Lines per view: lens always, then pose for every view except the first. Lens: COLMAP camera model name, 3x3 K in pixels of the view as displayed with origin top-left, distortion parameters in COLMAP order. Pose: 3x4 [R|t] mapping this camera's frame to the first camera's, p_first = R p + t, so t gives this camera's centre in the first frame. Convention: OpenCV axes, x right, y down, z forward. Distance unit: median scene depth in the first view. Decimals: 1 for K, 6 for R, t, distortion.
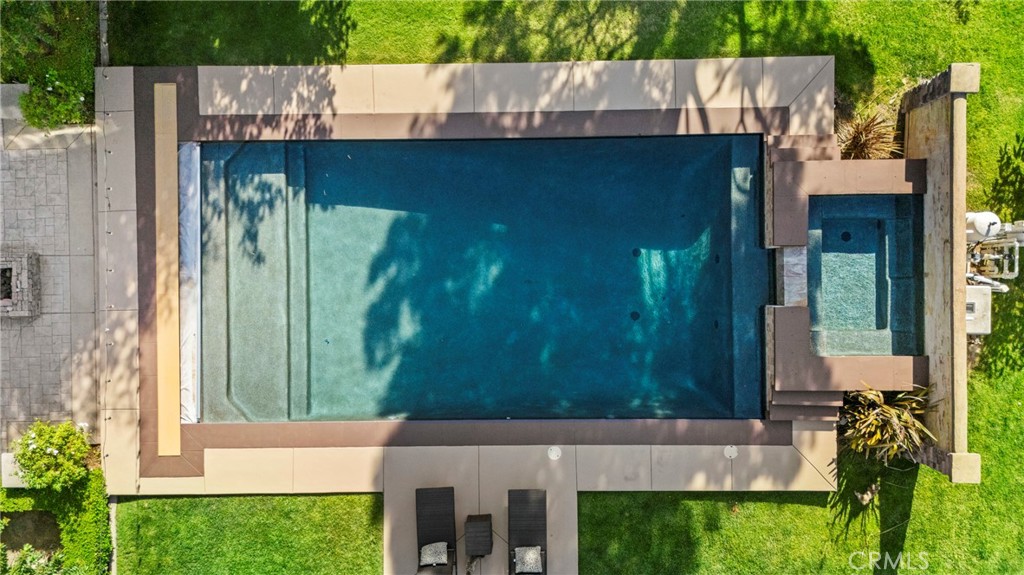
lens RADIAL K [[758.6, 0, 512.0], [0, 758.6, 287.5], [0, 0, 1]] dist [0.048981, -0.005079]
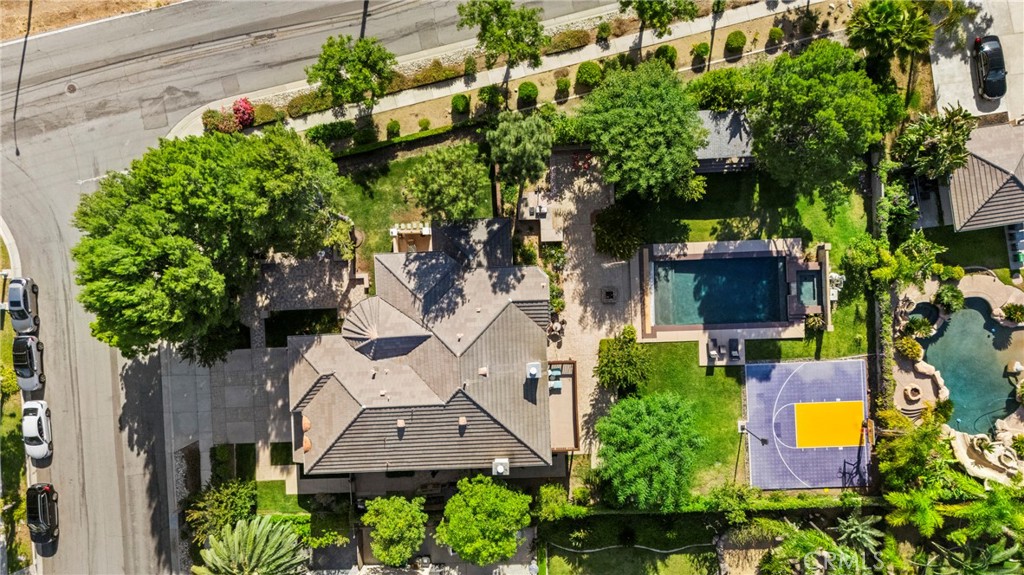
lens RADIAL K [[758.6, 0, 512.0], [0, 758.6, 287.5], [0, 0, 1]] dist [0.048981, -0.005079]
pose [[0.998991, -0.029149, -0.034163, -1.071433], [0.029305, 0.999562, 0.004073, -0.083090], [0.034030, -0.005070, 0.999408, -3.358112]]
